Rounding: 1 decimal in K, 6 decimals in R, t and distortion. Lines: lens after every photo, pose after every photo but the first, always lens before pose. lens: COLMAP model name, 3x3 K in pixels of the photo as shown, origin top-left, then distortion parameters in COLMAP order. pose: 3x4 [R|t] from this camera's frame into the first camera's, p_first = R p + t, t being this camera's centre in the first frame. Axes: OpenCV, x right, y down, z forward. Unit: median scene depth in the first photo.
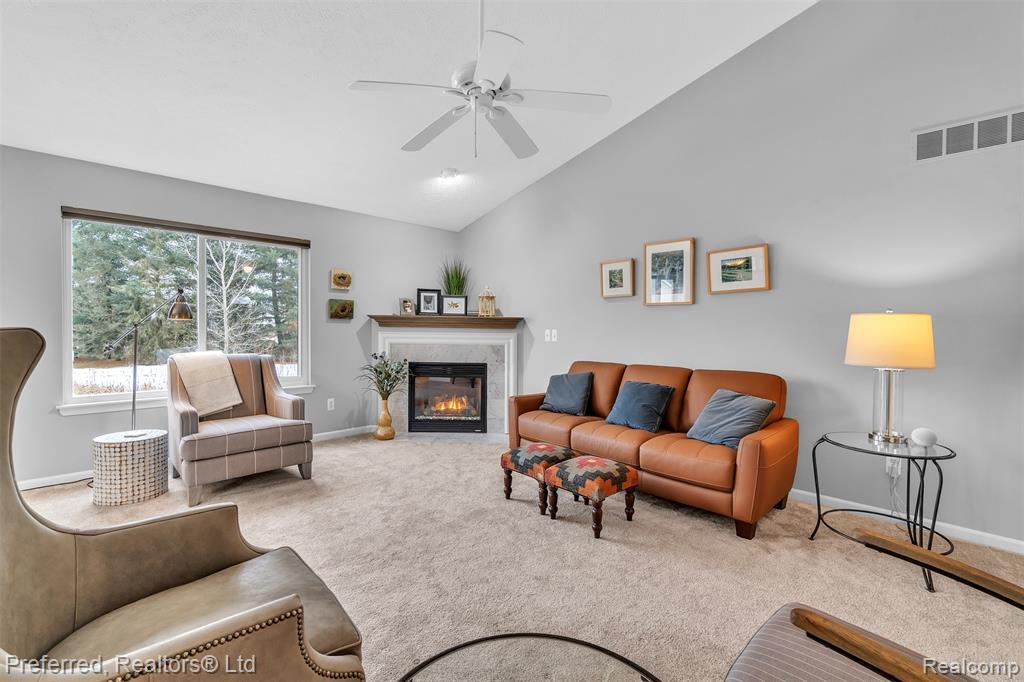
lens RADIAL K [[450.8, 0, 512.3], [0, 450.8, 331.6], [0, 0, 1]] dist [-0.002338, 0.000452]
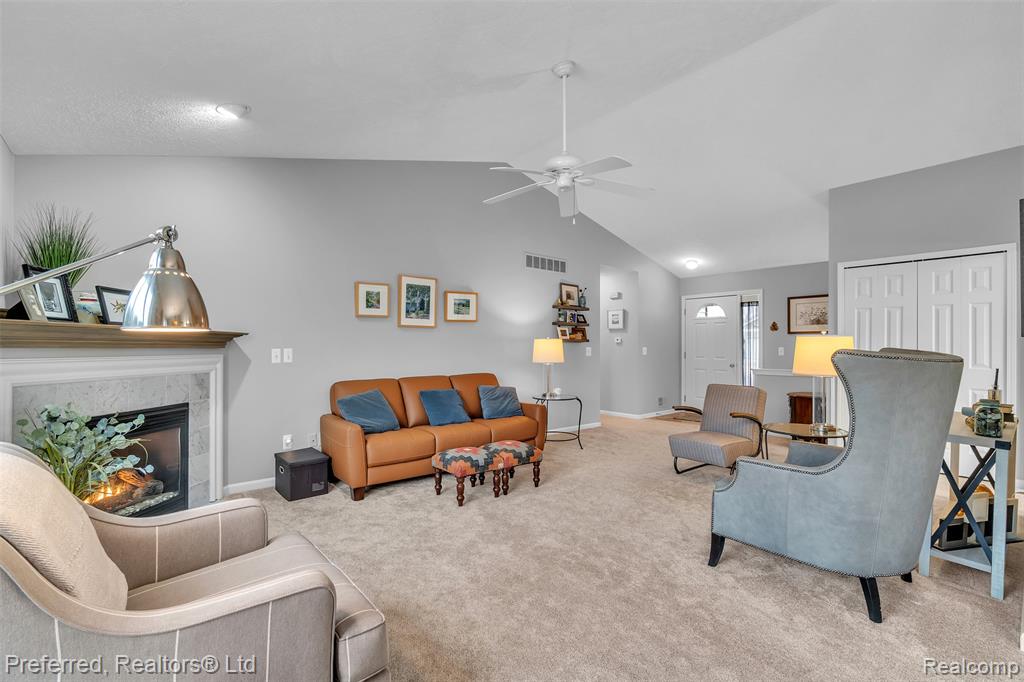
lens RADIAL K [[450.8, 0, 512.3], [0, 450.8, 331.6], [0, 0, 1]] dist [-0.002338, 0.000452]
pose [[0.065986, 0.024342, 0.997524, -0.721179], [0.010435, 0.999631, -0.025084, -0.010686], [-0.997766, 0.012064, 0.065708, 0.535414]]
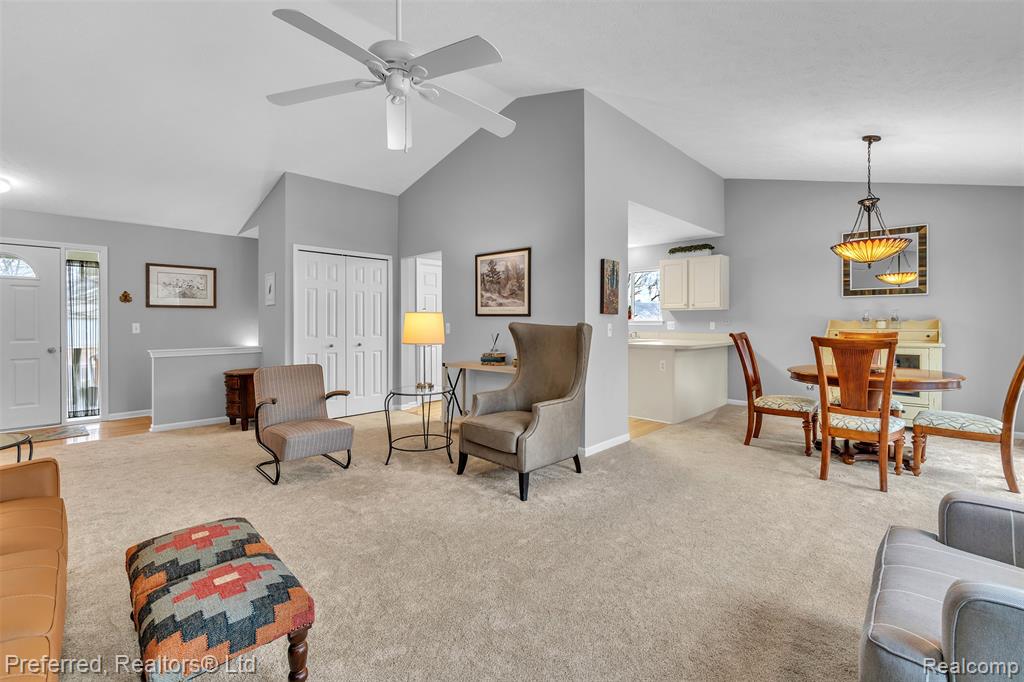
lens RADIAL K [[443.7, 0, 514.5], [0, 443.7, 320.5], [0, 0, 1]] dist [0.000055, 0.000150]
pose [[-0.999950, -0.005587, -0.008326, -0.159748], [-0.005692, 0.999904, 0.012605, -0.014987], [0.008255, 0.012652, -0.999886, 0.968666]]
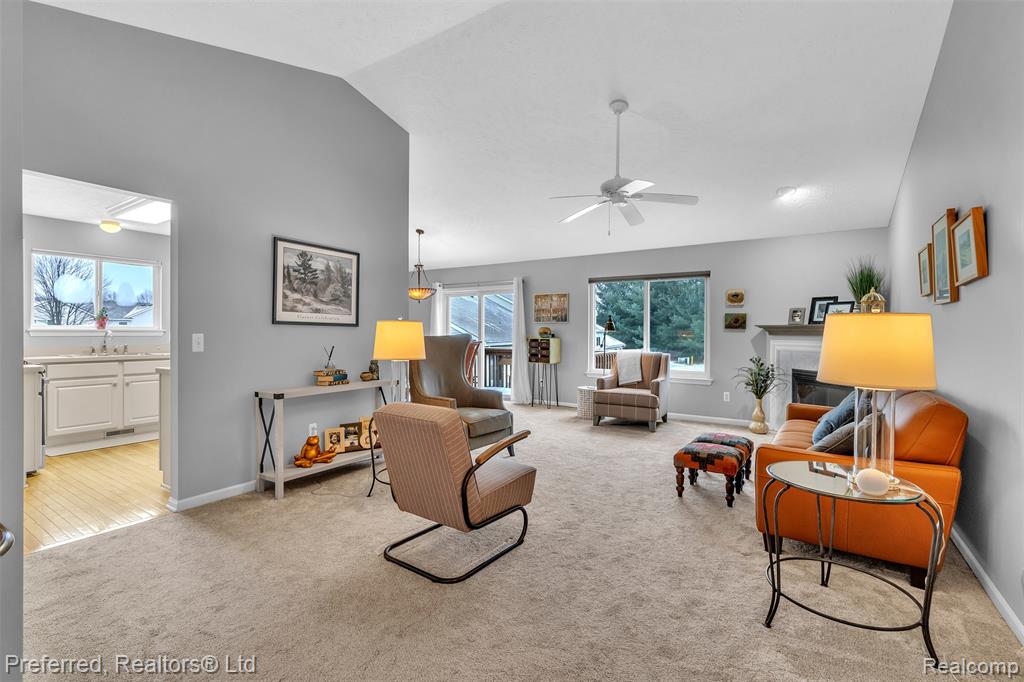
lens RADIAL K [[474.1, 0, 512.9], [0, 474.1, 333.2], [0, 0, 1]] dist [0.011137, -0.000262]
pose [[0.206175, -0.005676, -0.978499, 0.787250], [-0.015576, 0.999837, -0.009082, 0.005124], [0.978391, 0.017114, 0.206053, 0.133876]]
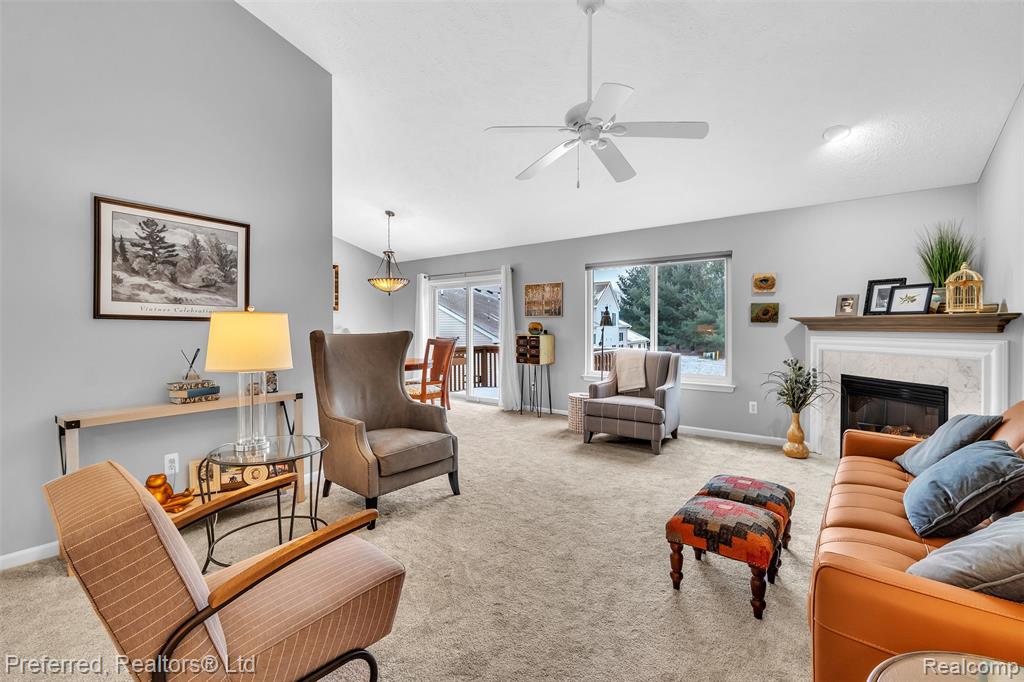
lens RADIAL K [[450.8, 0, 512.3], [0, 450.8, 331.6], [0, 0, 1]] dist [-0.002338, 0.000452]
pose [[0.138646, -0.001044, -0.990341, 0.525780], [-0.010859, 0.999938, -0.002575, 0.000010], [0.990282, 0.011111, 0.138626, 0.325524]]
